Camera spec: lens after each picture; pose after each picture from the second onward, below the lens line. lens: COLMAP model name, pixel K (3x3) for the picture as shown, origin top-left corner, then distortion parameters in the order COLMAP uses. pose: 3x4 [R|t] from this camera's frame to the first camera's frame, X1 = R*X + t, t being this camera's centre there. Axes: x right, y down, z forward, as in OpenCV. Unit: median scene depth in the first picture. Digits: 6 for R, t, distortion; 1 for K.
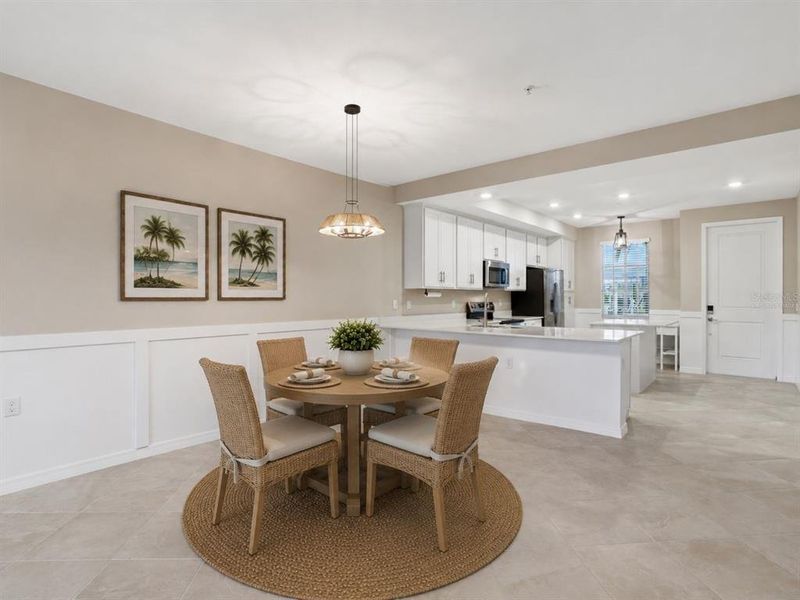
lens RADIAL K [[427.5, 0, 418.8], [0, 427.5, 295.2], [0, 0, 1]] dist [-0.008252, 0.003616]
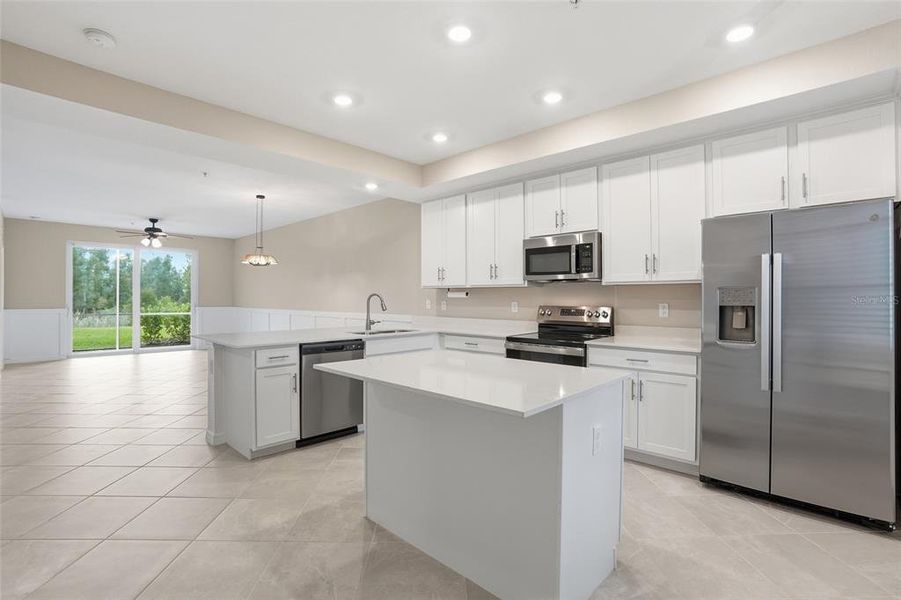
lens RADIAL K [[415.5, 0, 442.0], [0, 415.5, 295.4], [0, 0, 1]] dist [-0.052646, 0.014325]
pose [[-0.099063, -0.007253, -0.995055, 0.753739], [-0.000761, 0.999974, -0.007213, 0.005258], [0.995081, 0.000043, -0.099066, 0.908761]]
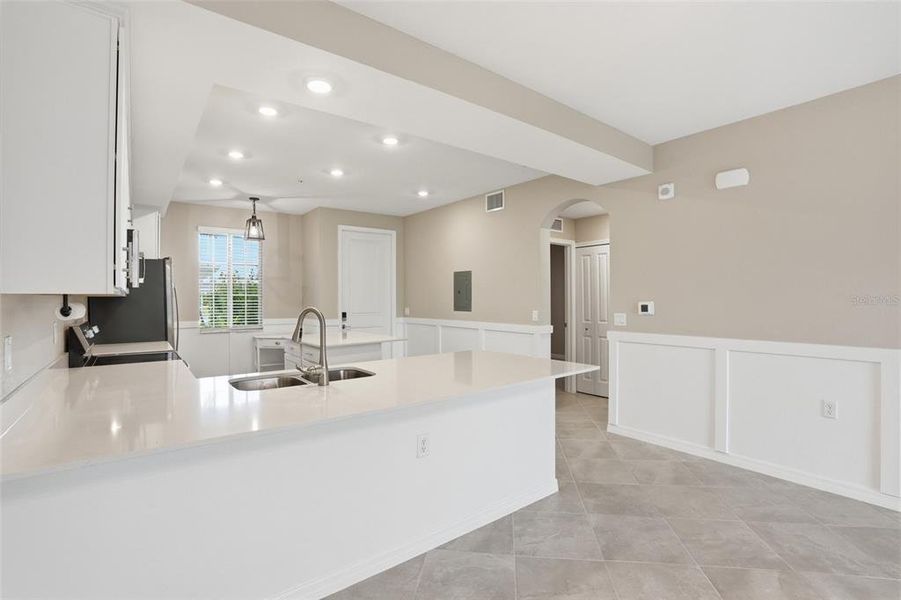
lens RADIAL K [[415.5, 0, 442.8], [0, 415.5, 295.0], [0, 0, 1]] dist [-0.052646, 0.014325]
pose [[0.245244, 0.002514, 0.969458, -0.166802], [0.002881, 0.999990, -0.003322, -0.010857], [-0.969457, 0.003607, 0.245234, 0.567908]]
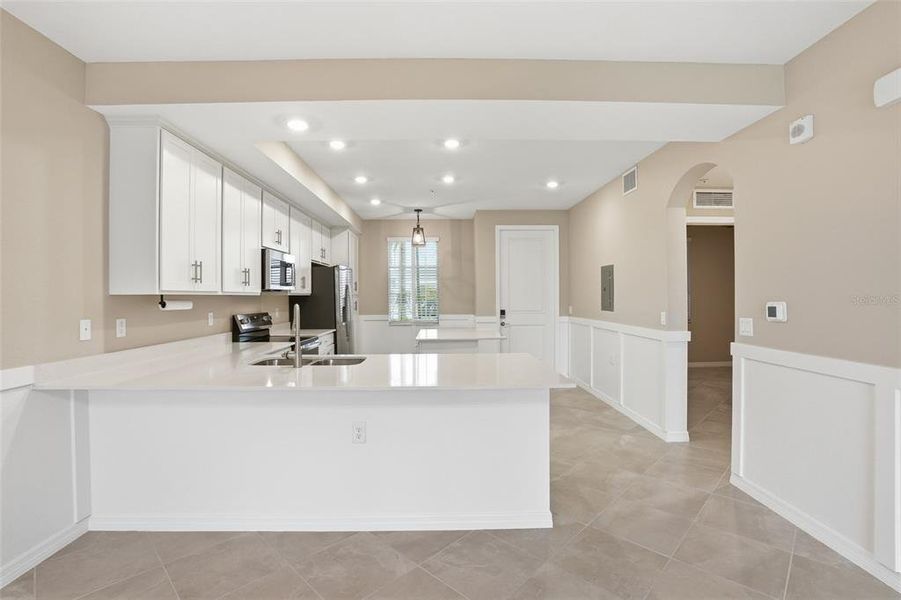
lens RADIAL K [[415.5, 0, 447.5], [0, 415.5, 296.8], [0, 0, 1]] dist [-0.052646, 0.014325]
pose [[0.773003, -0.006995, 0.634364, -0.022258], [0.005548, 0.999976, 0.004266, -0.010661], [-0.634378, 0.000222, 0.773023, 0.347207]]
